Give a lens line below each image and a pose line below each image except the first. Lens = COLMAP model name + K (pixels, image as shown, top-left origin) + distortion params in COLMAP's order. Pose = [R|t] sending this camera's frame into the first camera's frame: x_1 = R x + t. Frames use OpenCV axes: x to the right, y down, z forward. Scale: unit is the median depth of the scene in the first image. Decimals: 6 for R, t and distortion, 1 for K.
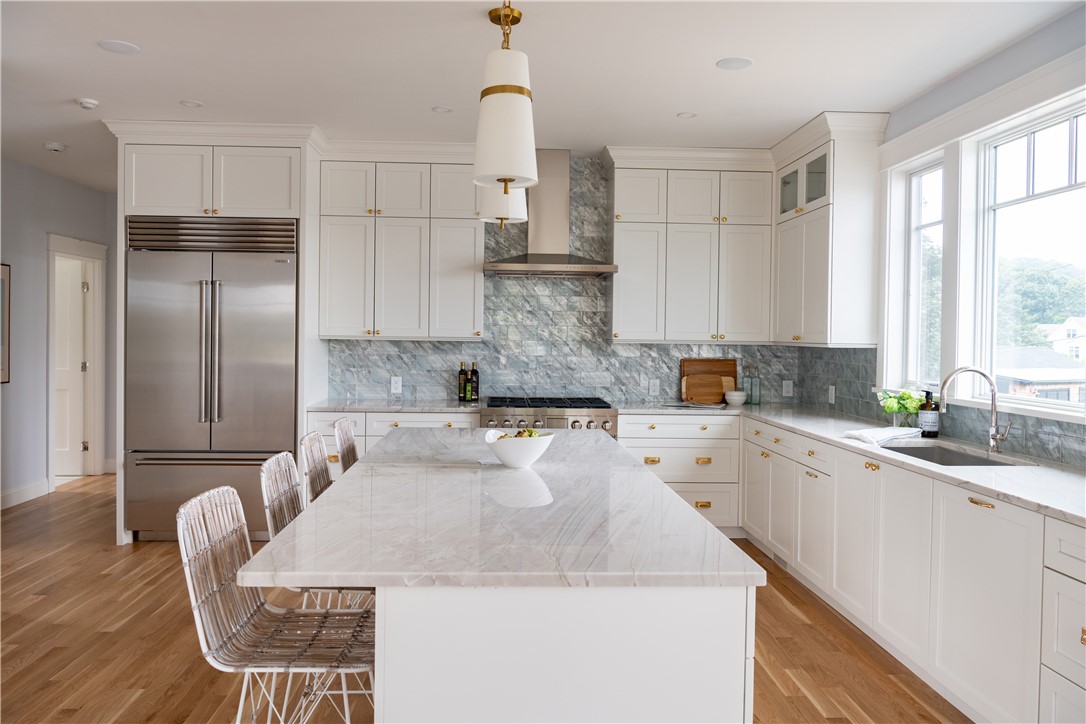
lens RADIAL K [[786.6, 0, 541.0], [0, 786.6, 357.7], [0, 0, 1]] dist [-0.006149, -0.002358]
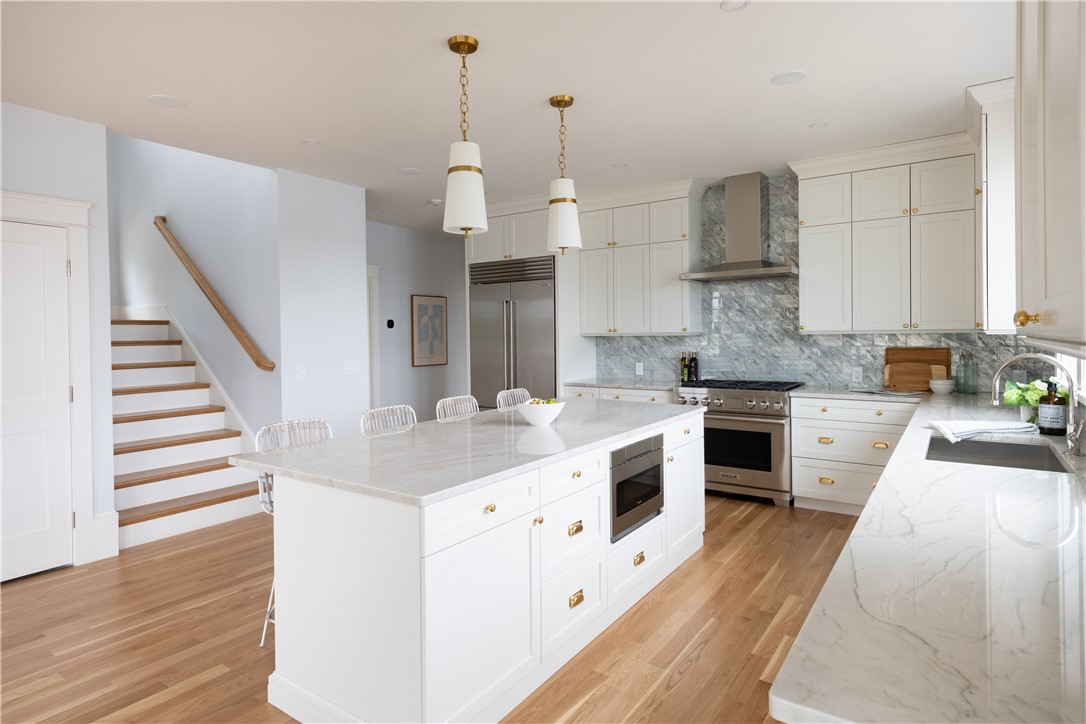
lens RADIAL K [[600.6, 0, 536.0], [0, 600.6, 343.3], [0, 0, 1]] dist [0.022001, -0.000825]
pose [[0.787029, -0.012892, -0.616782, 0.314055], [0.006292, 0.999897, -0.012871, 0.003012], [0.616884, 0.006250, 0.787029, 0.074917]]
